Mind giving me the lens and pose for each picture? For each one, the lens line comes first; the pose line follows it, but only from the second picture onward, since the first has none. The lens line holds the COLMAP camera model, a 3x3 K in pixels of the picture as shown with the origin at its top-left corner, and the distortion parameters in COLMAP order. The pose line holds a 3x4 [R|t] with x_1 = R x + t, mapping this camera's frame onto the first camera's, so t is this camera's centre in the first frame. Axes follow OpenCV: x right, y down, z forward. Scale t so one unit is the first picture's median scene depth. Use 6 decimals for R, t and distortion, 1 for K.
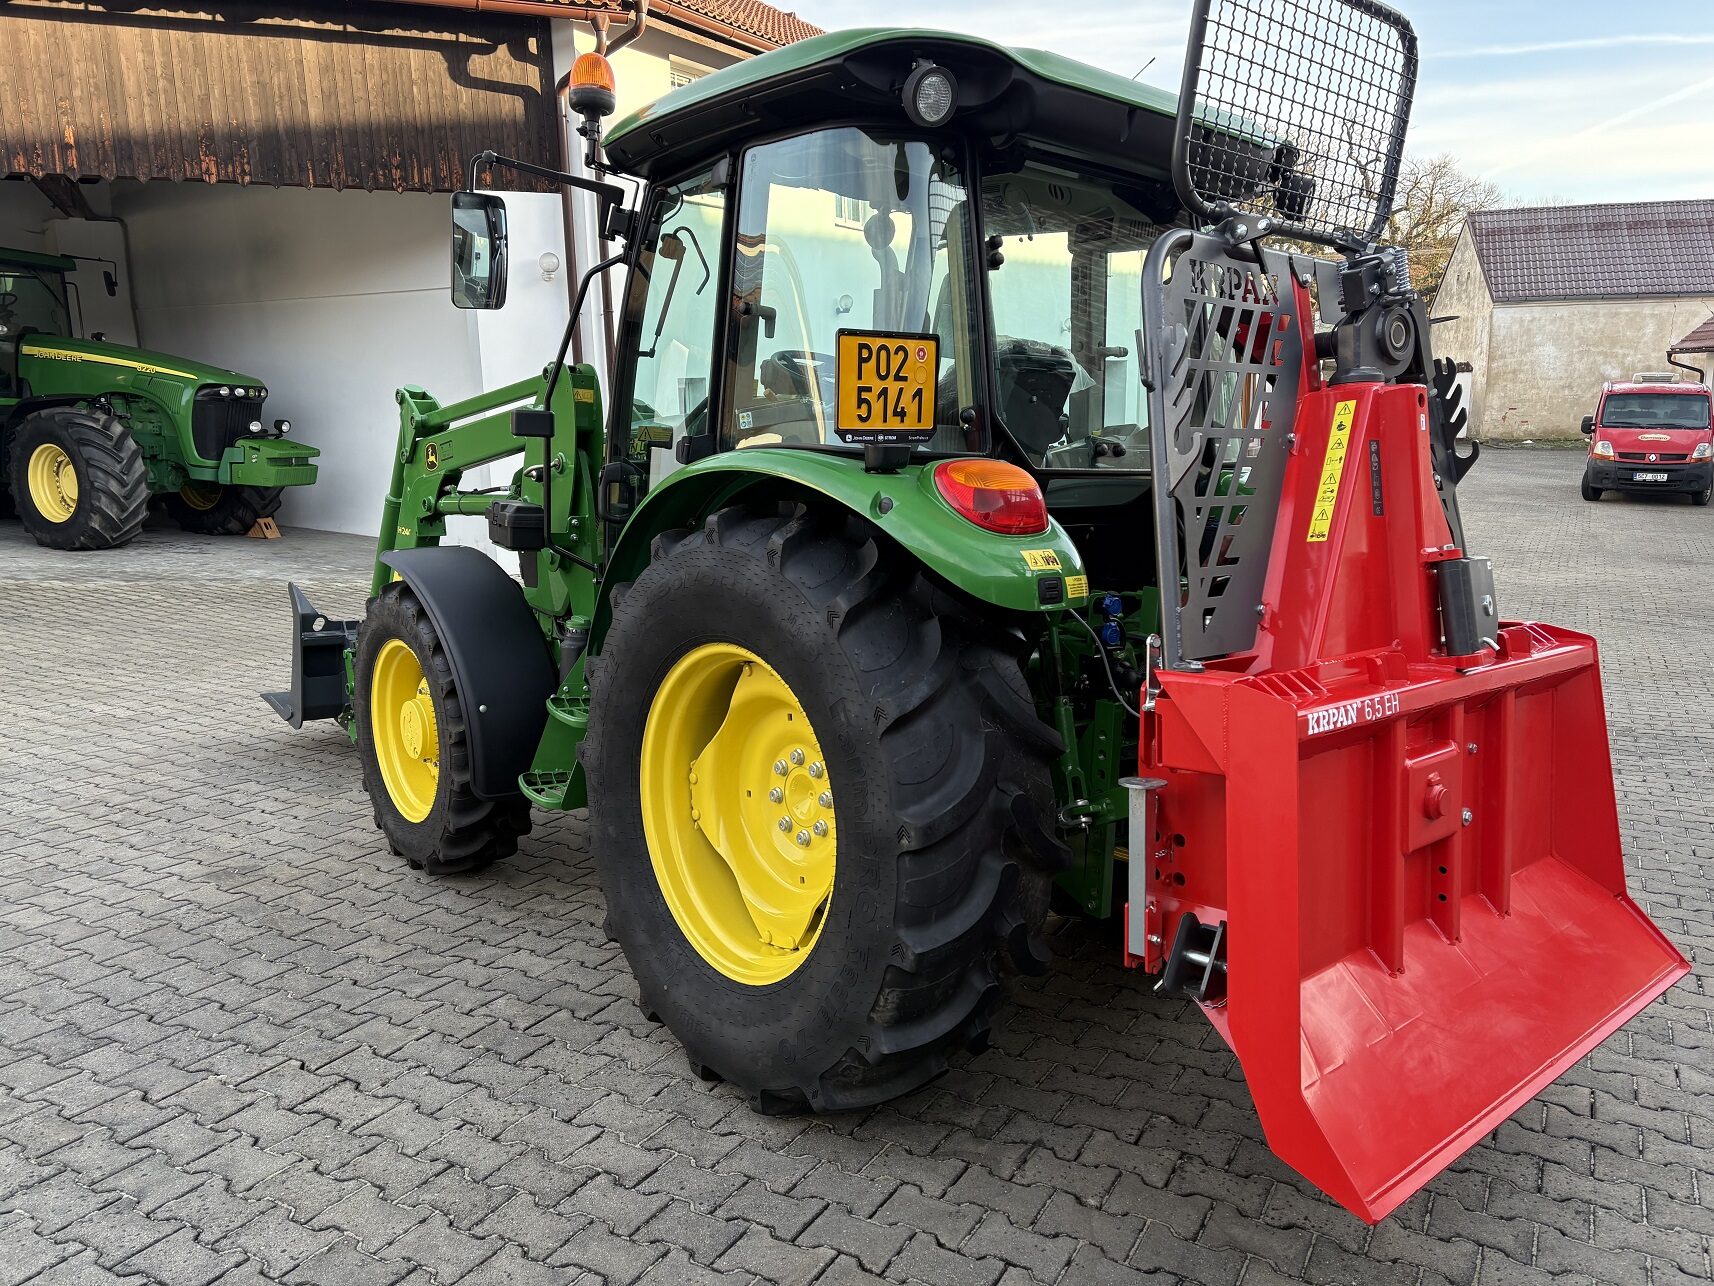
lens RADIAL K [[1289.5, 0, 870.2], [0, 1289.5, 641.1], [0, 0, 1]] dist [0.050593, -0.050388]
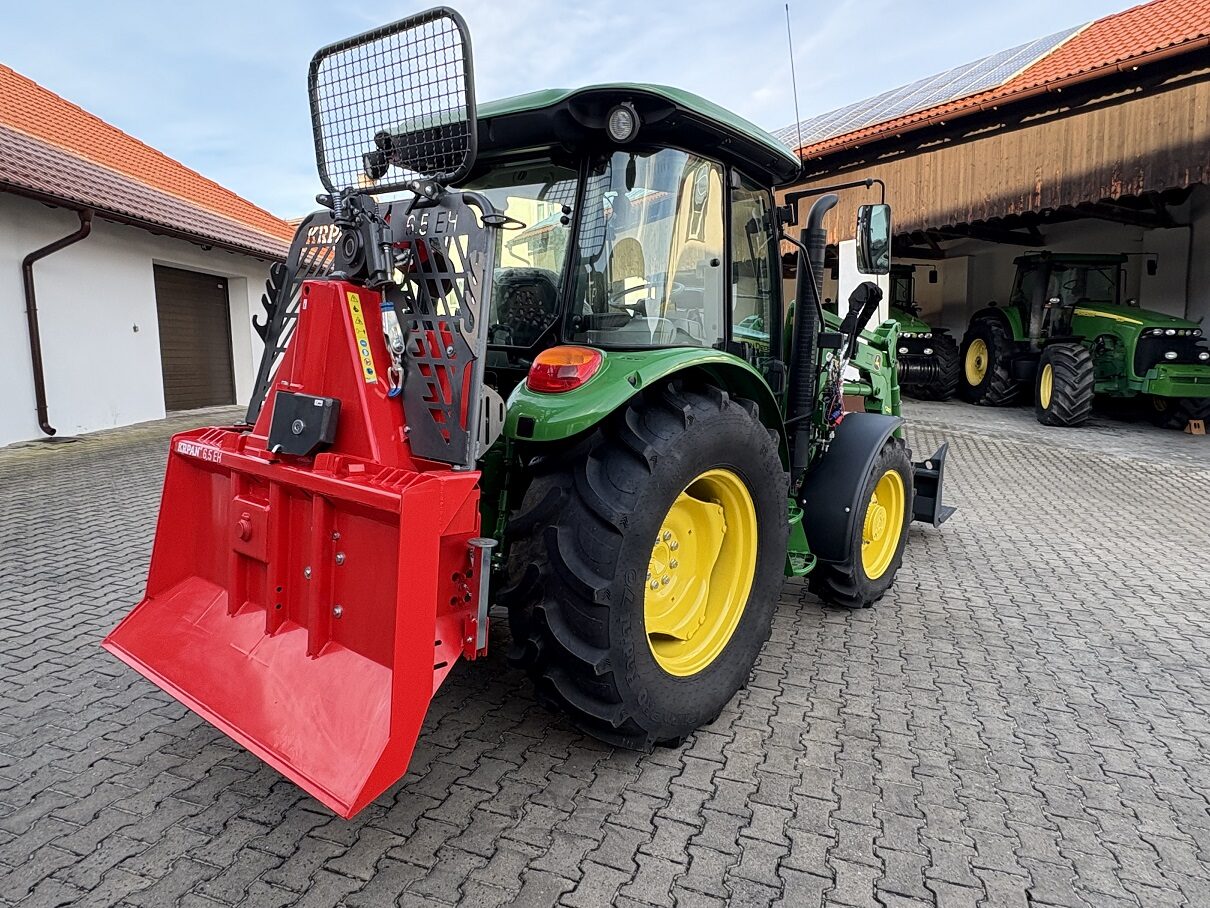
lens RADIAL K [[761.2, 0, 606.5], [0, 761.2, 458.4], [0, 0, 1]] dist [0.009246, -0.002384]
pose [[0.169377, 0.142760, -0.975157, 0.949204], [-0.183390, 0.976738, 0.111138, -0.104293], [0.968339, 0.160010, 0.191618, 0.810880]]
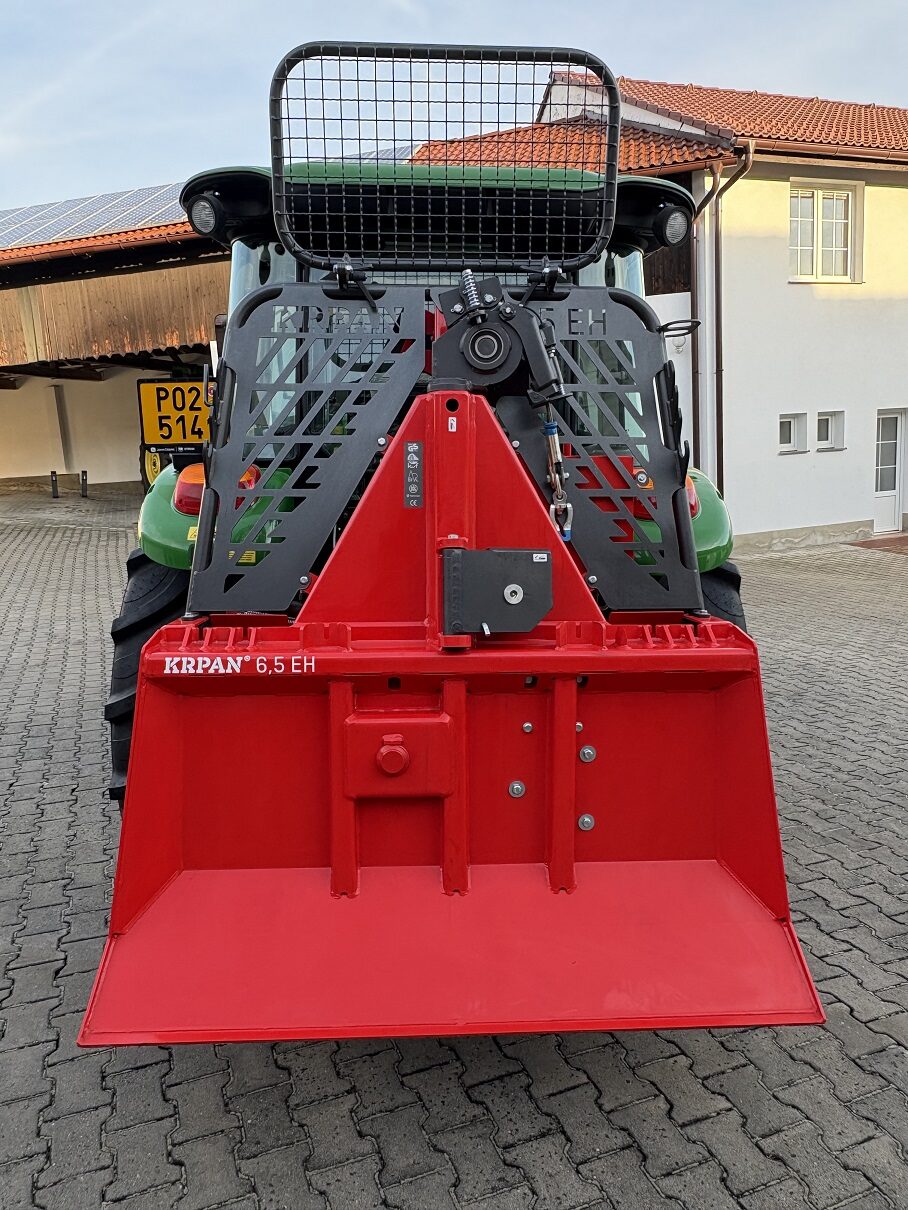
lens RADIAL K [[858.4, 0, 454.0], [0, 858.4, 605.0], [0, 0, 1]] dist [0.001929, -0.001222]
pose [[0.772576, 0.088877, -0.628671, 0.610078], [-0.083645, 0.995771, 0.037984, -0.028566], [0.629388, 0.023239, 0.776744, 0.292890]]
